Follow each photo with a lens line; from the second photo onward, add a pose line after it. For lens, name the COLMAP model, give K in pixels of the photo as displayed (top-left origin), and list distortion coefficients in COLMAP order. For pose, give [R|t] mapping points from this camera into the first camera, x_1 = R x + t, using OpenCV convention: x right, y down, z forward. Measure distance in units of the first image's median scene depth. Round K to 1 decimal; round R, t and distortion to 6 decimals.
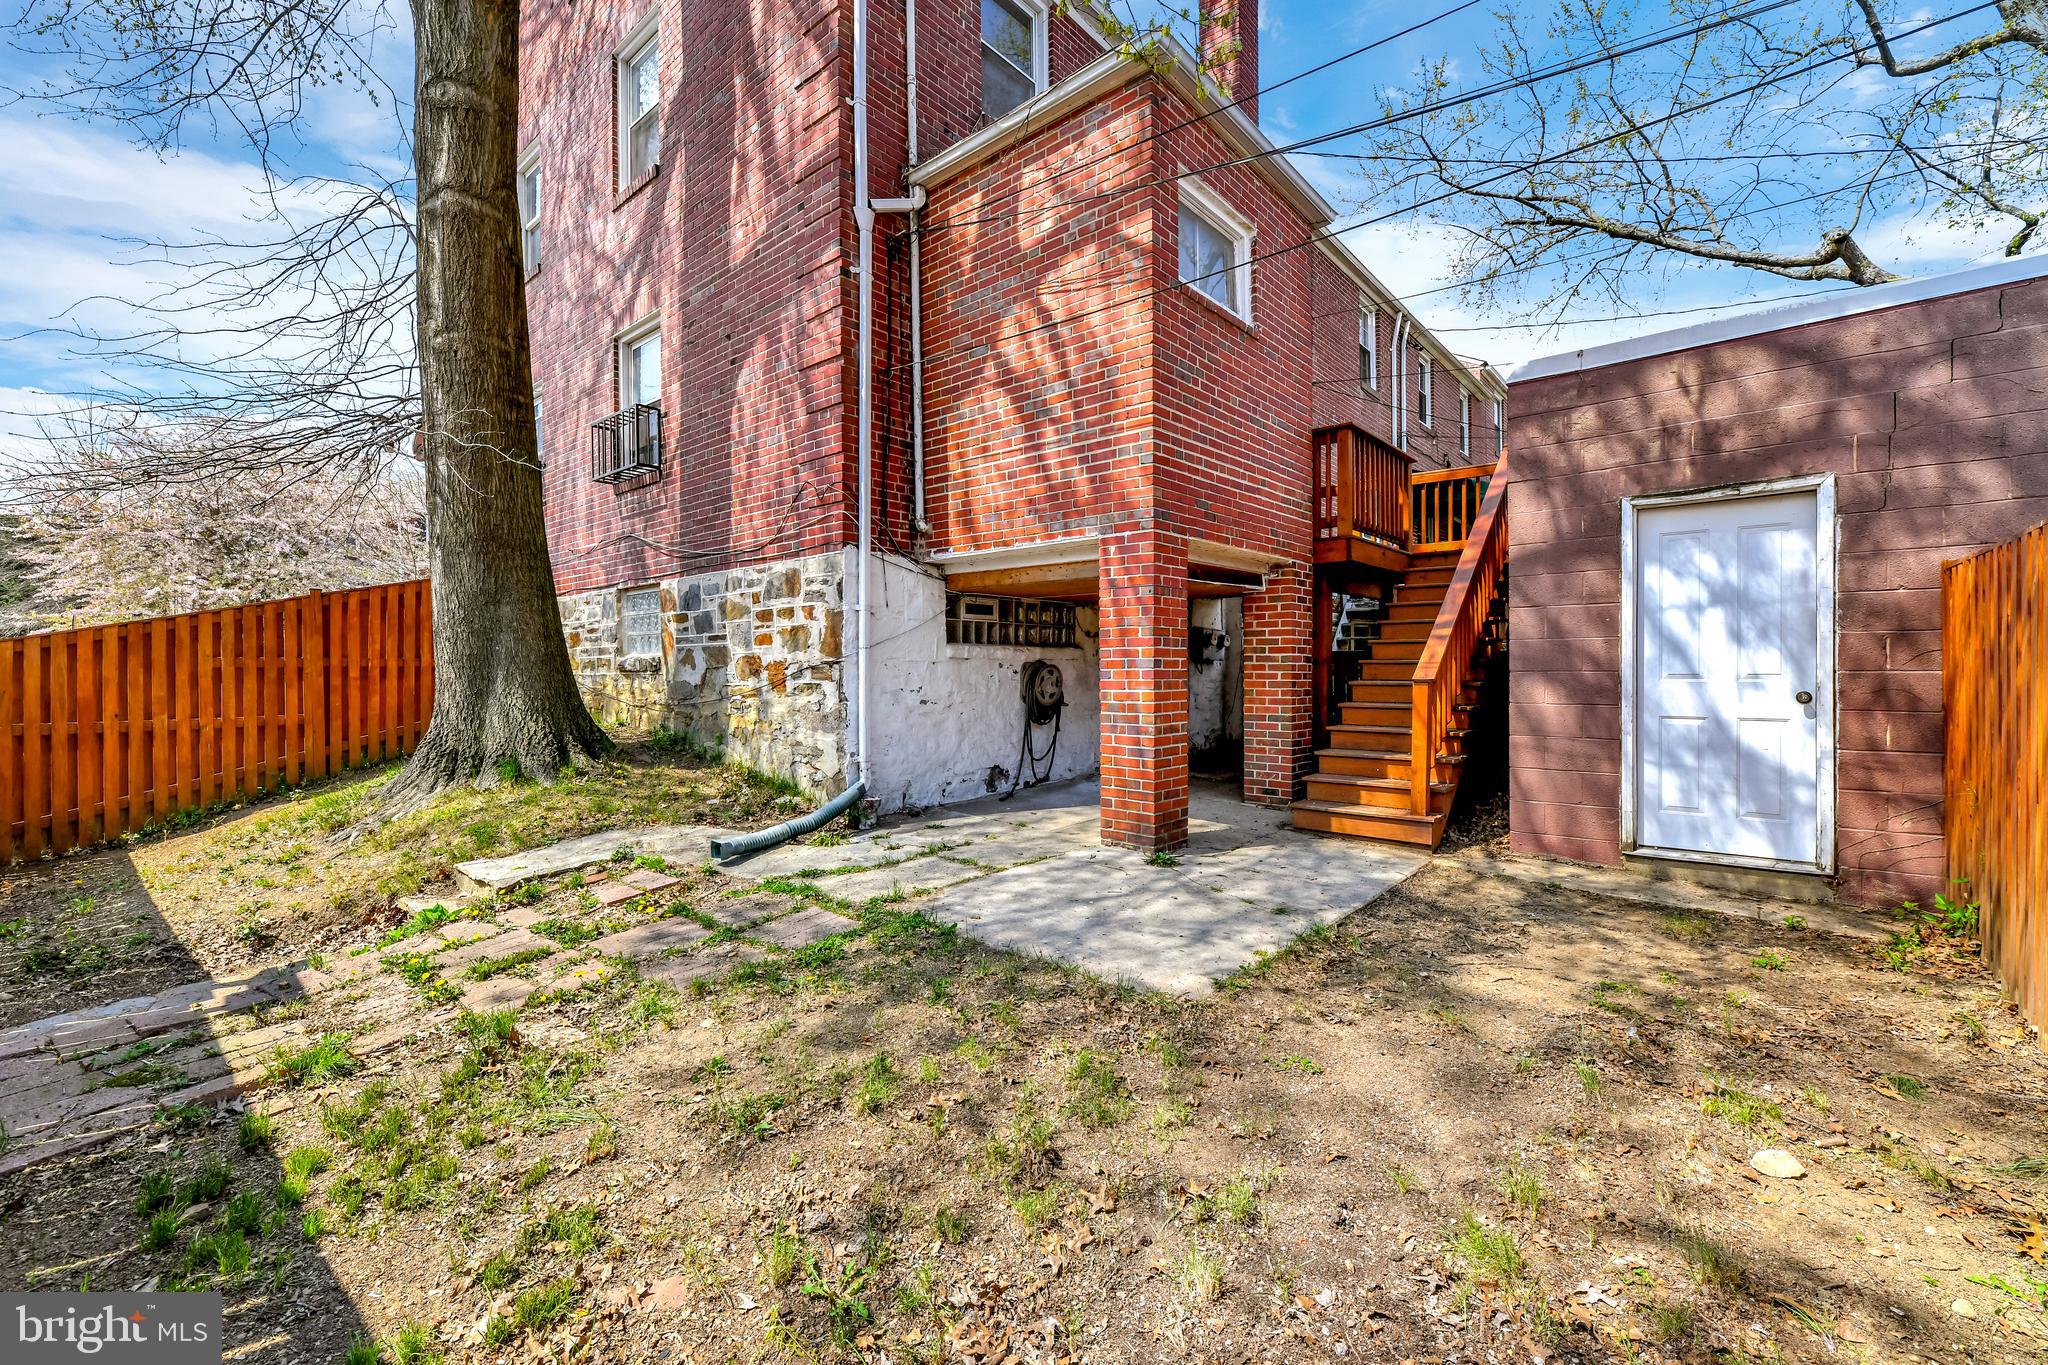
lens RADIAL K [[857.4, 0, 1023.0], [0, 857.4, 680.6], [0, 0, 1]] dist [0.000610, -0.000063]
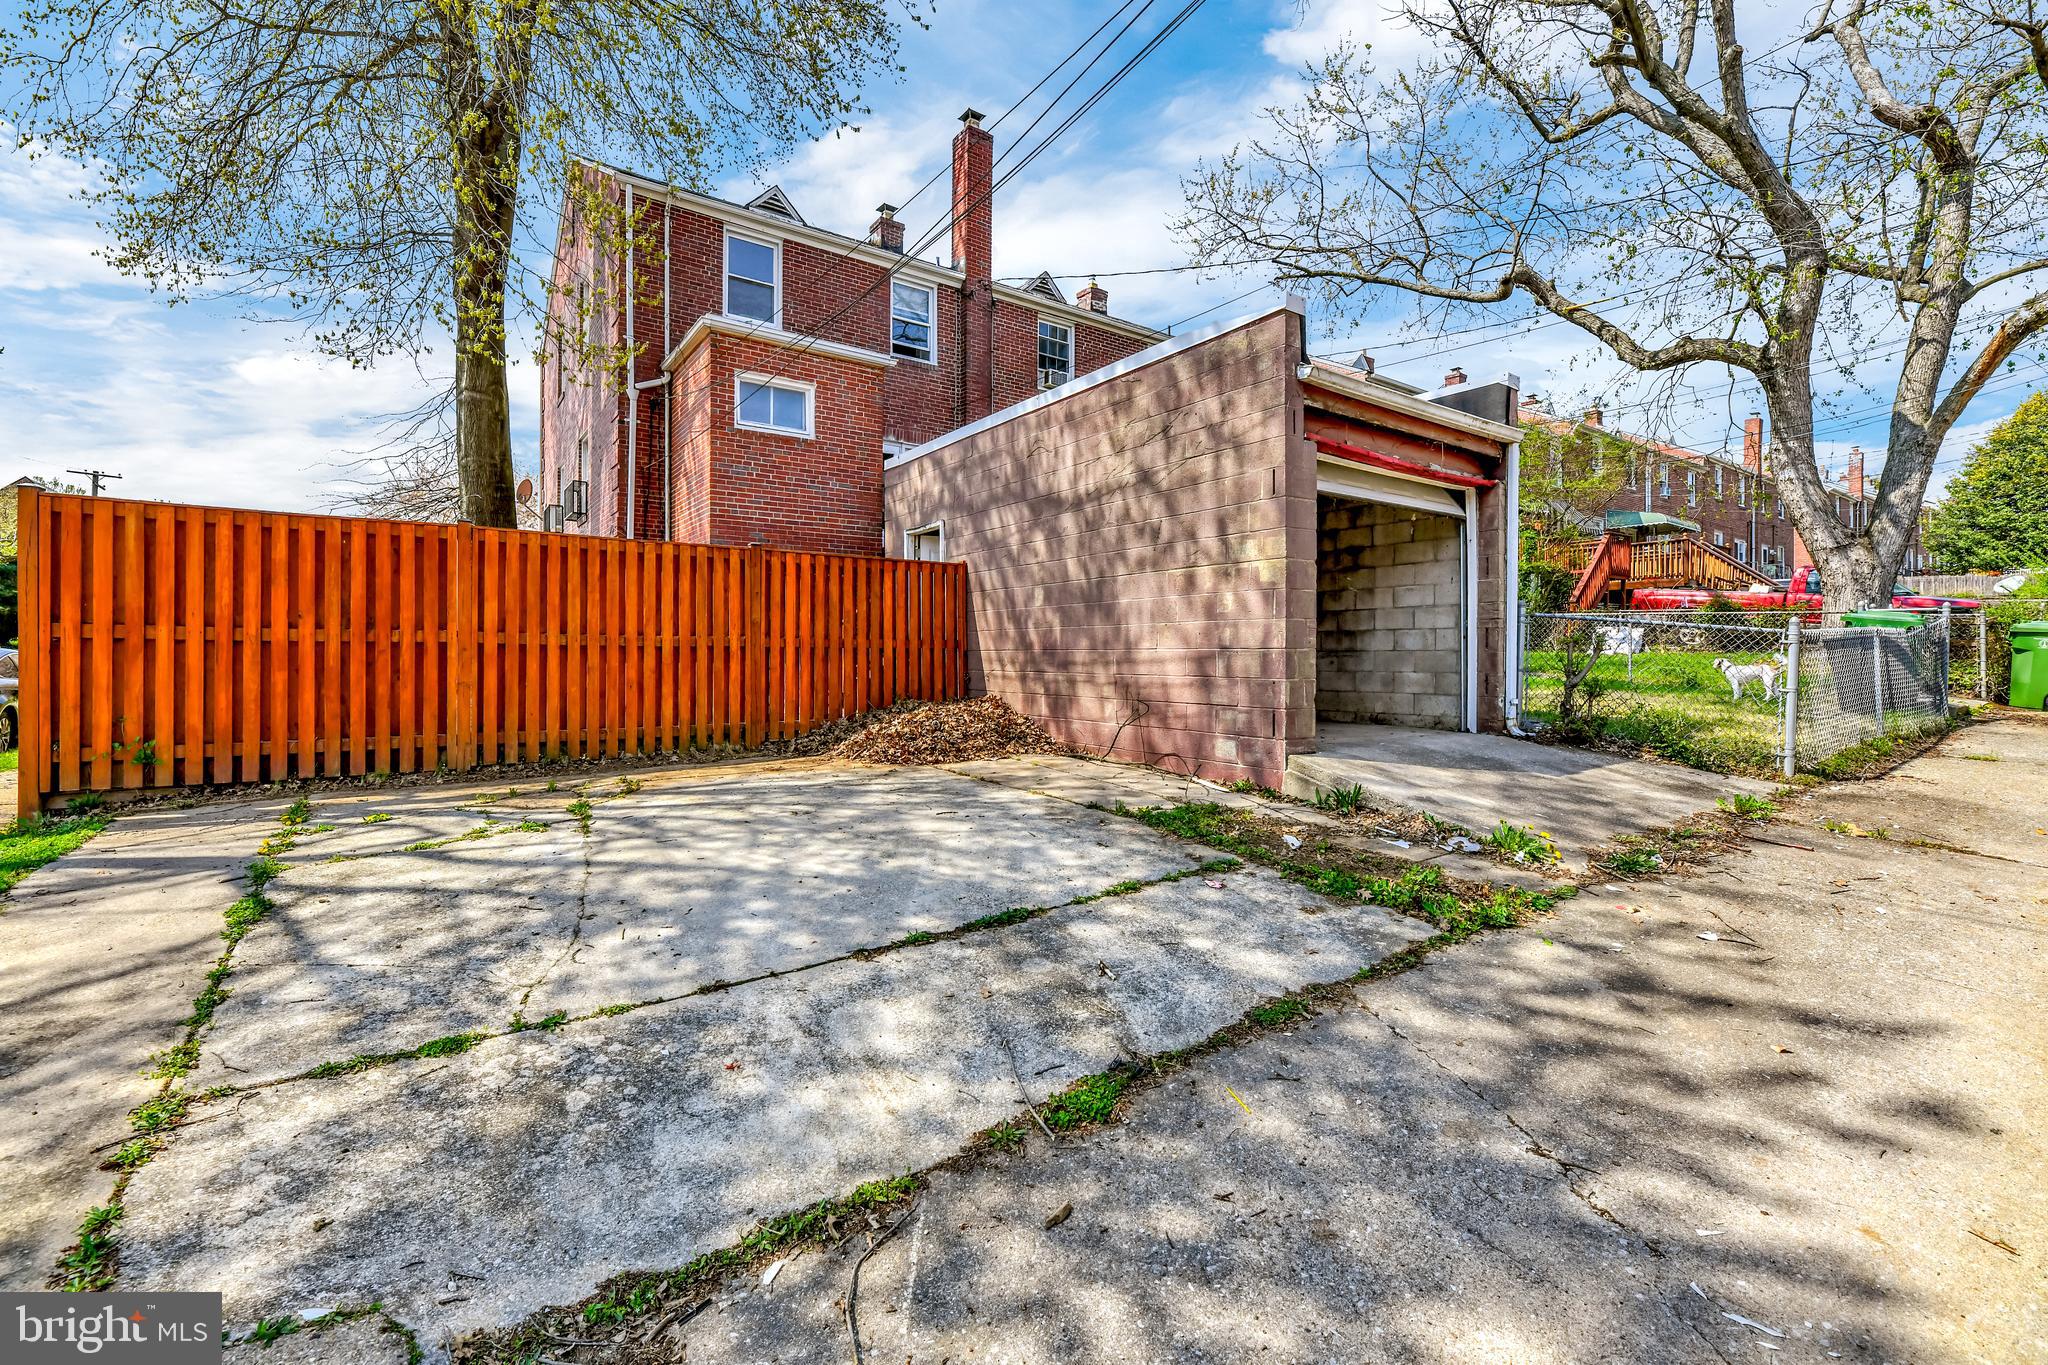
lens RADIAL K [[857.4, 0, 1048.4], [0, 857.4, 639.7], [0, 0, 1]] dist [0.000610, -0.000063]
pose [[0.973520, 0.001515, -0.228596, 1.196087], [-0.004409, 0.999916, -0.012150, 0.054225], [0.228559, 0.012836, 0.973446, -0.706589]]
